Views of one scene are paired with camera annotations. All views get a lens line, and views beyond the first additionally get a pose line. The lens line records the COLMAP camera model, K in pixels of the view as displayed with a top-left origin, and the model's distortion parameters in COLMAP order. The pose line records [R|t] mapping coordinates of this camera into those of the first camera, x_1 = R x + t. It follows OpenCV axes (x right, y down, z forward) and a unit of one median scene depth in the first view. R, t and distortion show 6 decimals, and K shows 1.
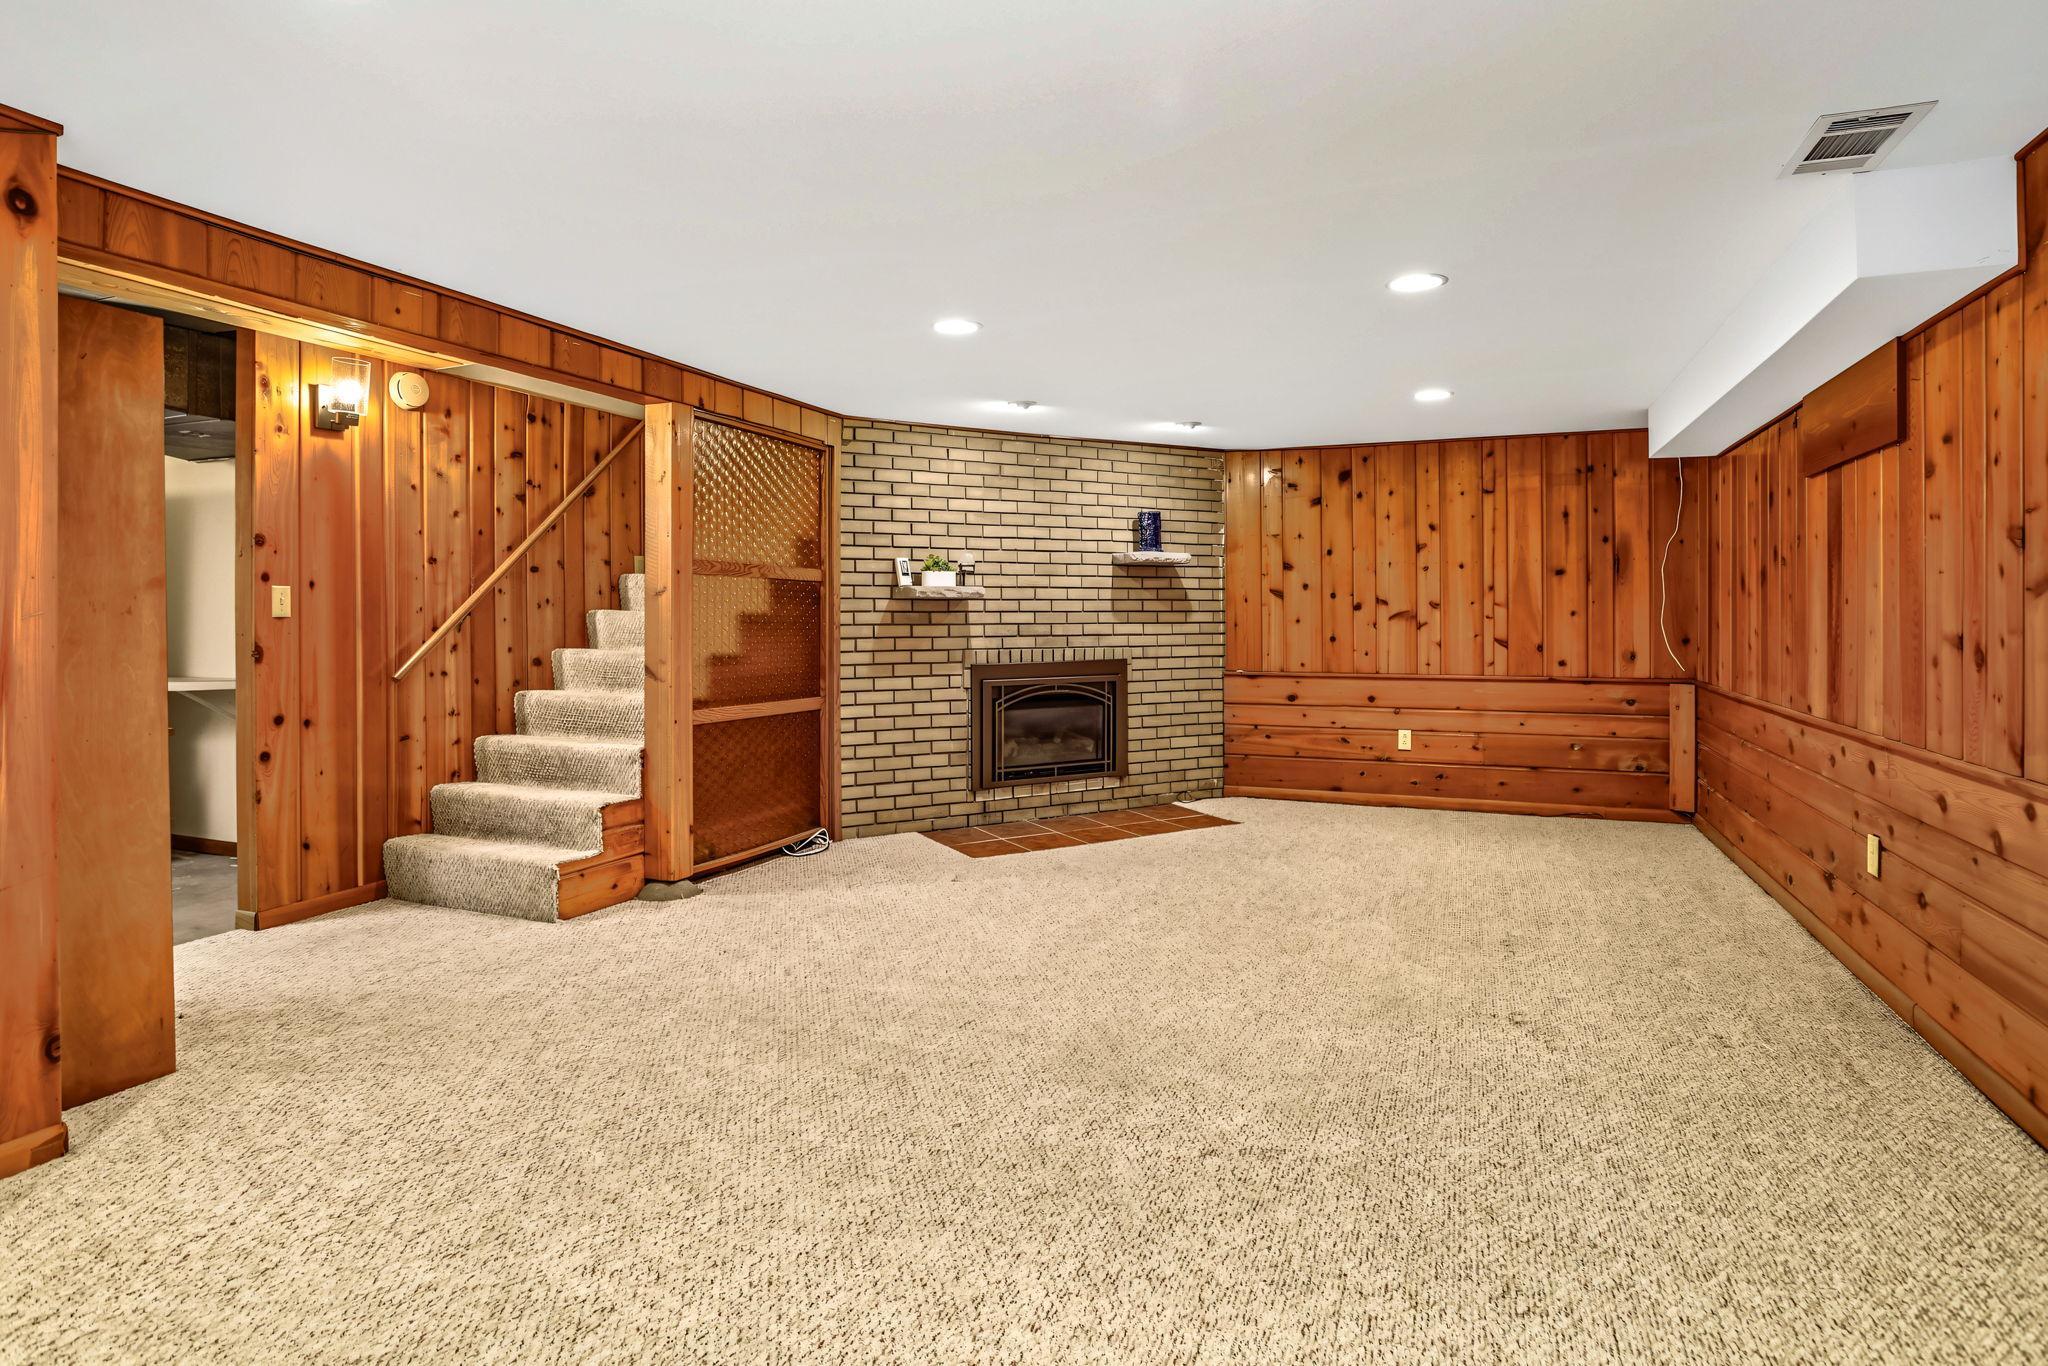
lens RADIAL K [[965.4, 0, 1018.4], [0, 965.4, 647.8], [0, 0, 1]] dist [-0.020504, 0.000447]
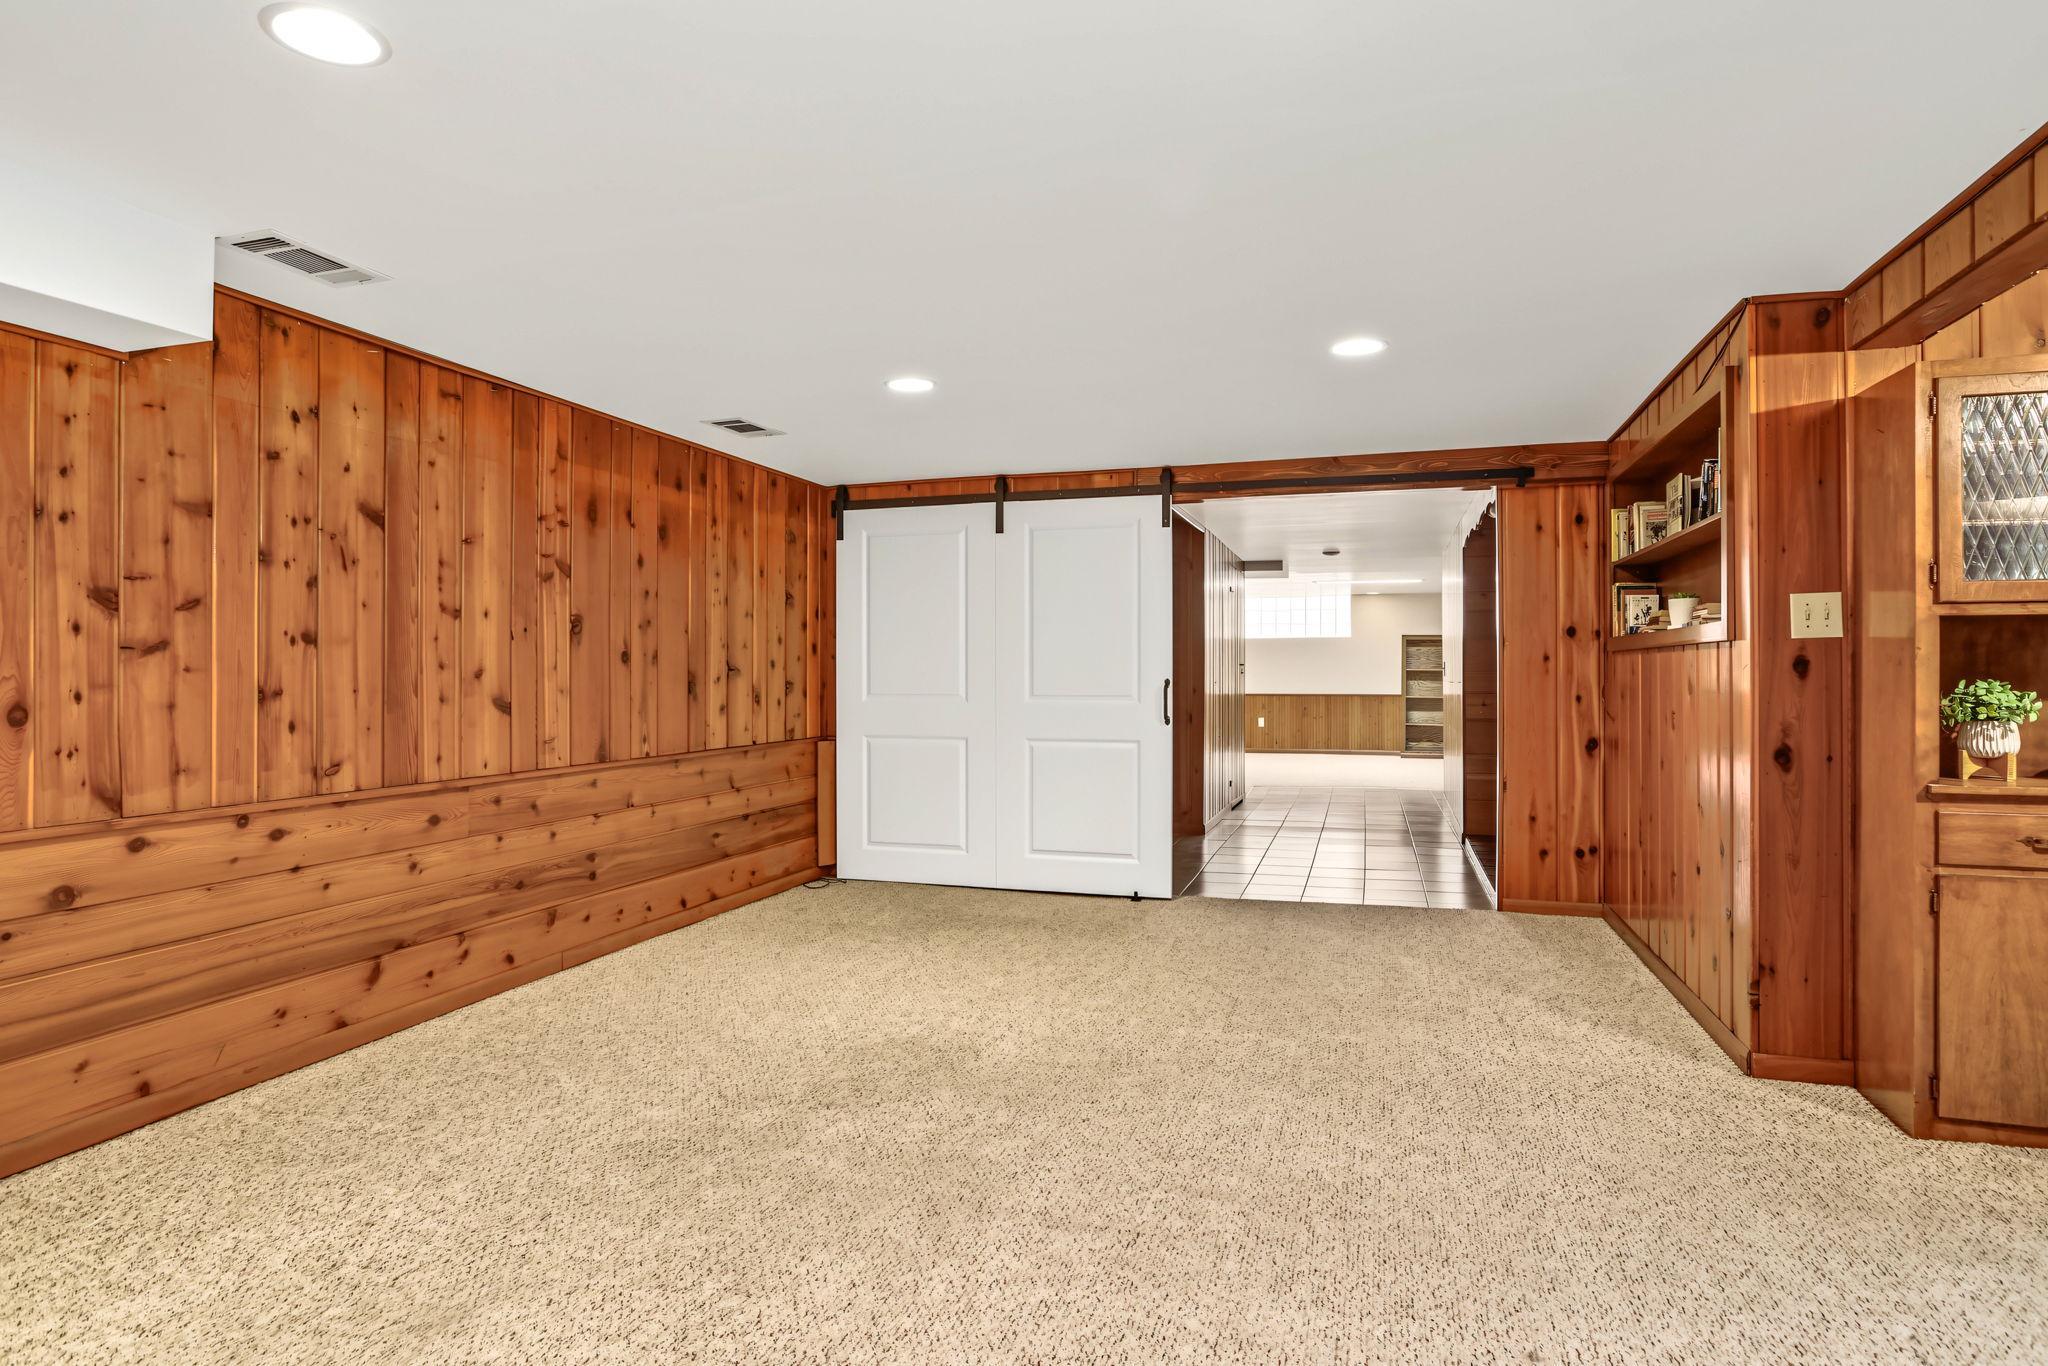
lens RADIAL K [[965.4, 0, 1018.4], [0, 965.4, 647.8], [0, 0, 1]] dist [-0.020504, 0.000447]
pose [[-0.995882, 0.000981, -0.090648, 0.117304], [0.000286, 0.999971, 0.007676, -0.066378], [0.090653, 0.007618, -0.995853, 2.117700]]
